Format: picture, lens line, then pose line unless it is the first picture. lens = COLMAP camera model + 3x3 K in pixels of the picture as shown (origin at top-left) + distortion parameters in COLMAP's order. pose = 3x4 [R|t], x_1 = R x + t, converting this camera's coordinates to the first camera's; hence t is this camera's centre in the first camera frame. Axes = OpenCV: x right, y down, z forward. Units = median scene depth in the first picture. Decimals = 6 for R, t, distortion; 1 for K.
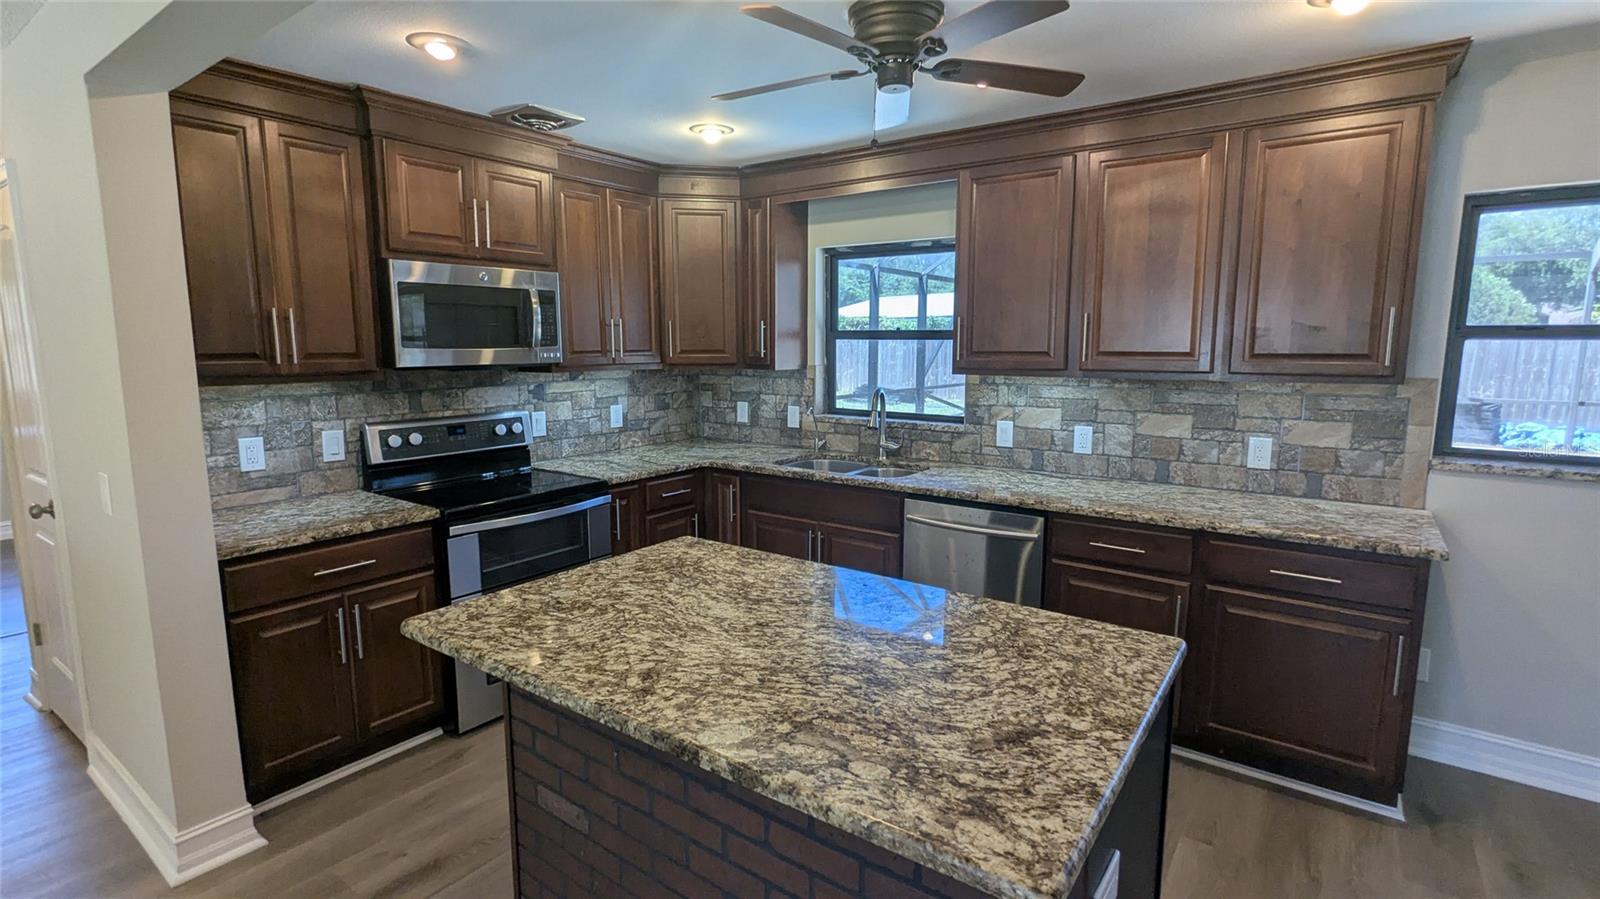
lens RADIAL K [[750.8, 0, 800.0], [0, 750.8, 449.5], [0, 0, 1]] dist [-0.003504, -0.000846]
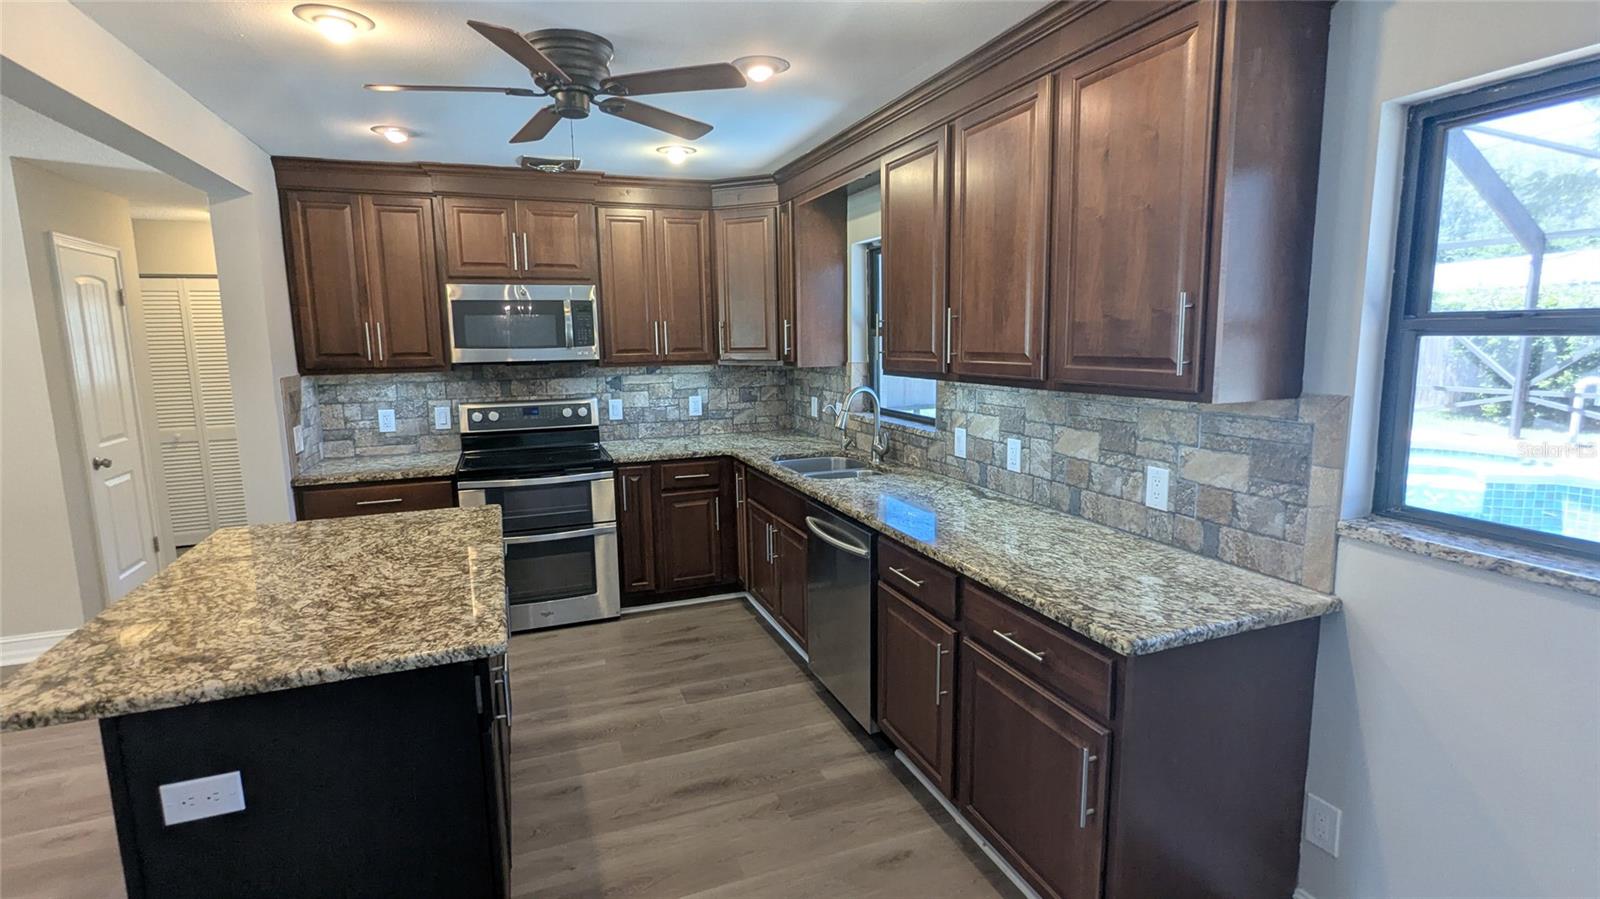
lens RADIAL K [[752.8, 0, 807.7], [0, 752.8, 446.3], [0, 0, 1]] dist [-0.003682, -0.000317]
pose [[0.843410, 0.068747, -0.532854, 0.719962], [-0.064822, 0.997555, 0.026100, -0.034156], [0.533345, 0.012527, 0.845805, 0.179787]]
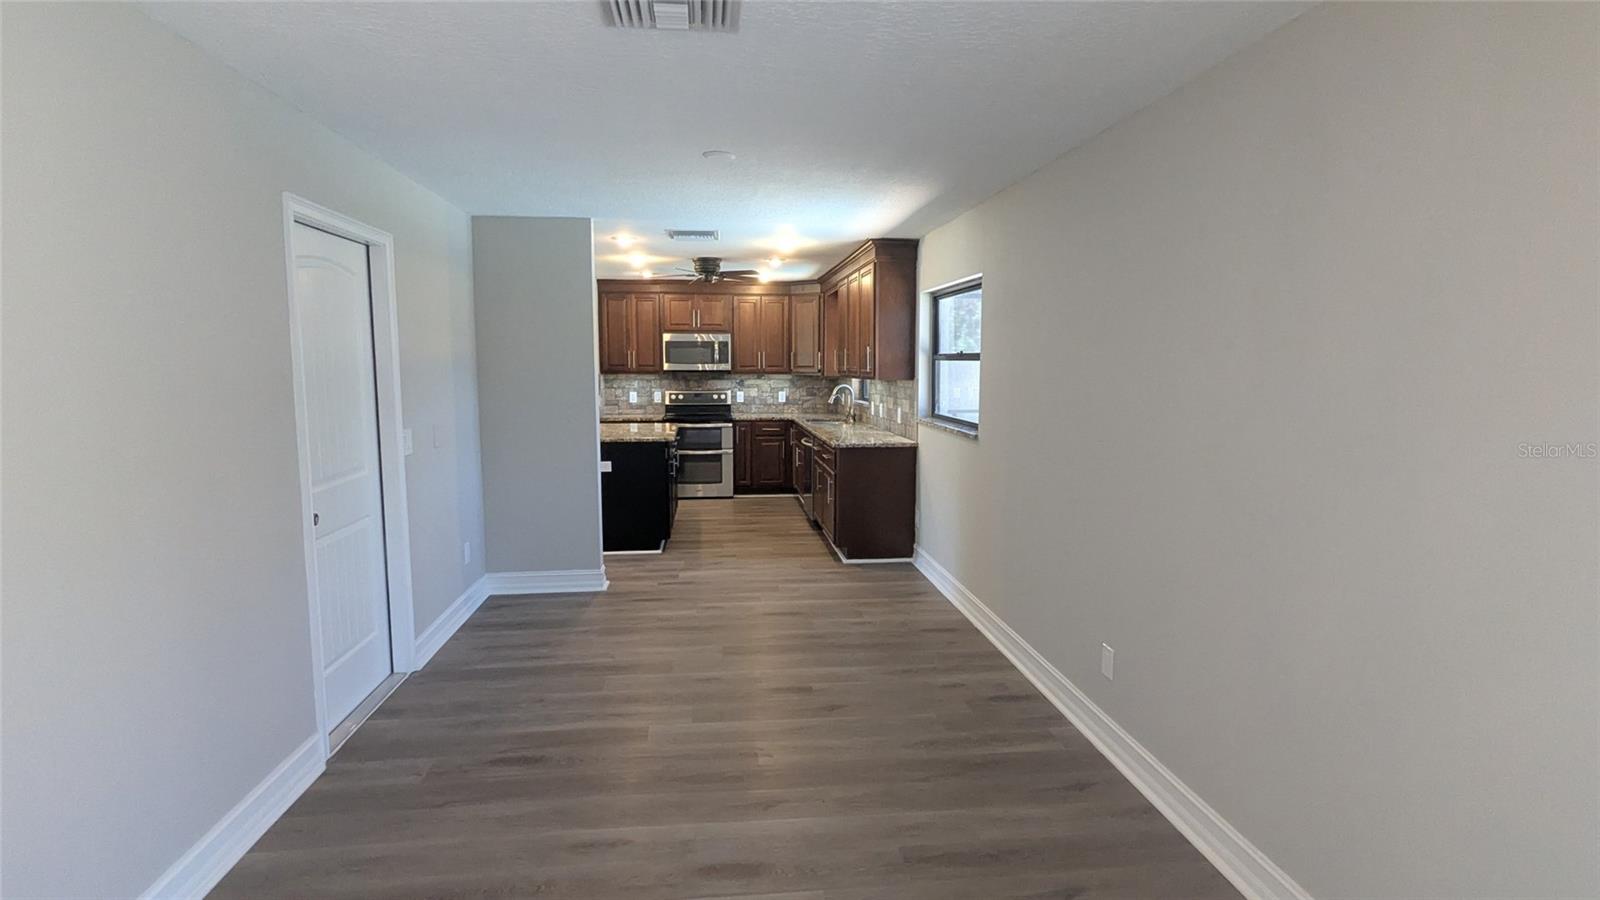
lens RADIAL K [[750.8, 0, 800.0], [0, 750.8, 450.0], [0, 0, 1]] dist [-0.003504, -0.000846]
pose [[0.679197, 0.087844, -0.728681, 1.905505], [-0.109412, 0.993837, 0.017827, 0.086799], [0.725755, 0.067618, 0.684622, -0.574587]]
